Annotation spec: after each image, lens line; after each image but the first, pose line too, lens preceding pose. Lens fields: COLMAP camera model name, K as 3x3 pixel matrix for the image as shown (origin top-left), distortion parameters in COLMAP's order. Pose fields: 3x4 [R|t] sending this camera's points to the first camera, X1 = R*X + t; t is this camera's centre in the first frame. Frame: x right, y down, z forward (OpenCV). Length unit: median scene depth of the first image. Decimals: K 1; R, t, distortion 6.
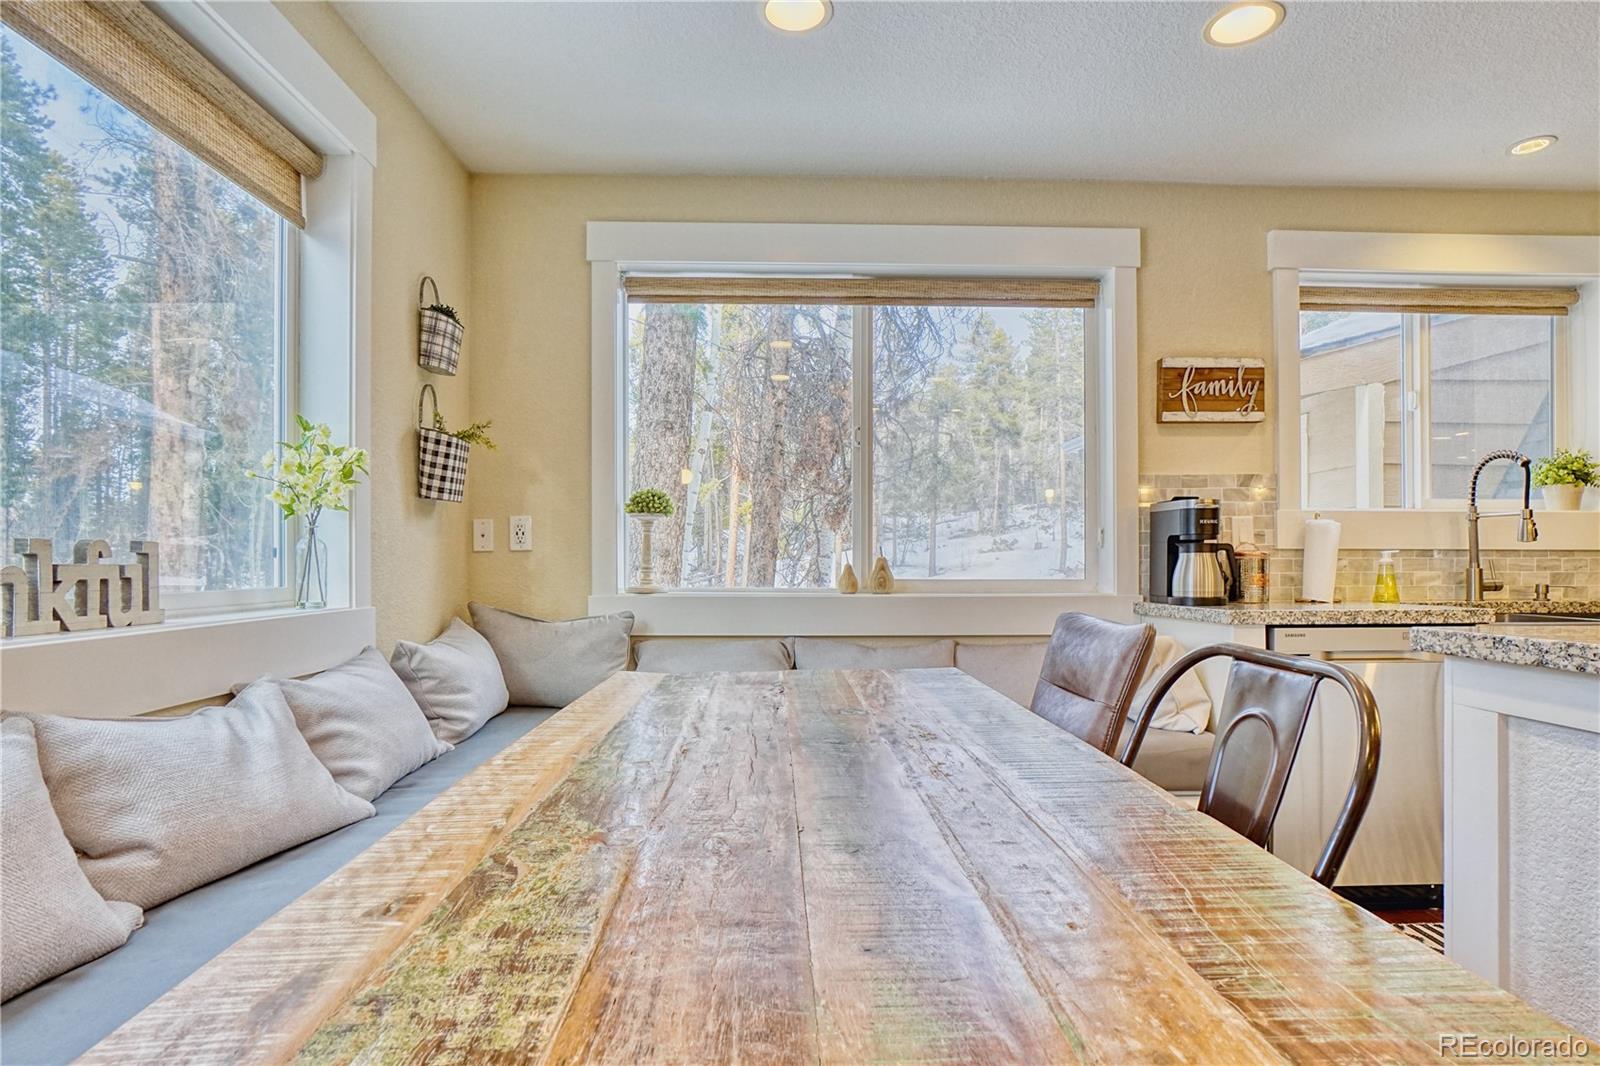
lens RADIAL K [[861.5, 0, 805.5], [0, 861.5, 566.1], [0, 0, 1]] dist [-0.001544, -0.000121]
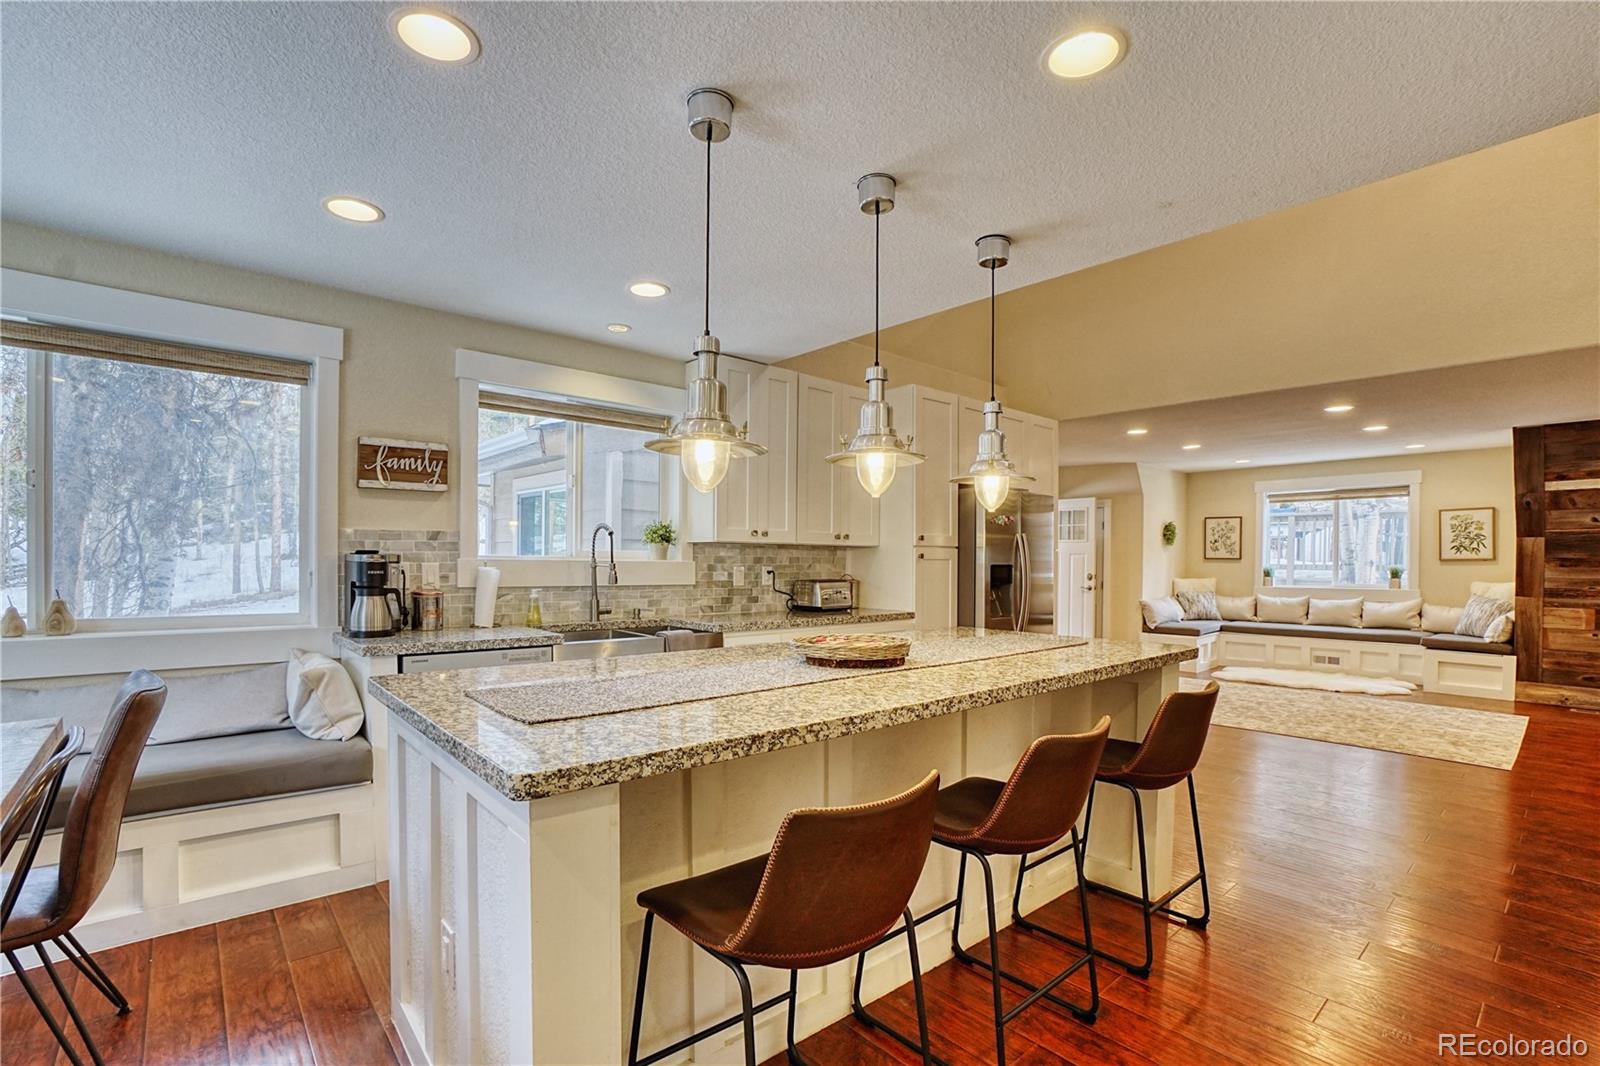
lens RADIAL K [[751.8, 0, 795.6], [0, 751.8, 564.6], [0, 0, 1]] dist [-0.047801, 0.021862]
pose [[0.790881, 0.004913, 0.611950, 0.257637], [-0.012705, 0.999884, 0.008392, -0.072736], [-0.611838, -0.014412, 0.790852, -0.235688]]
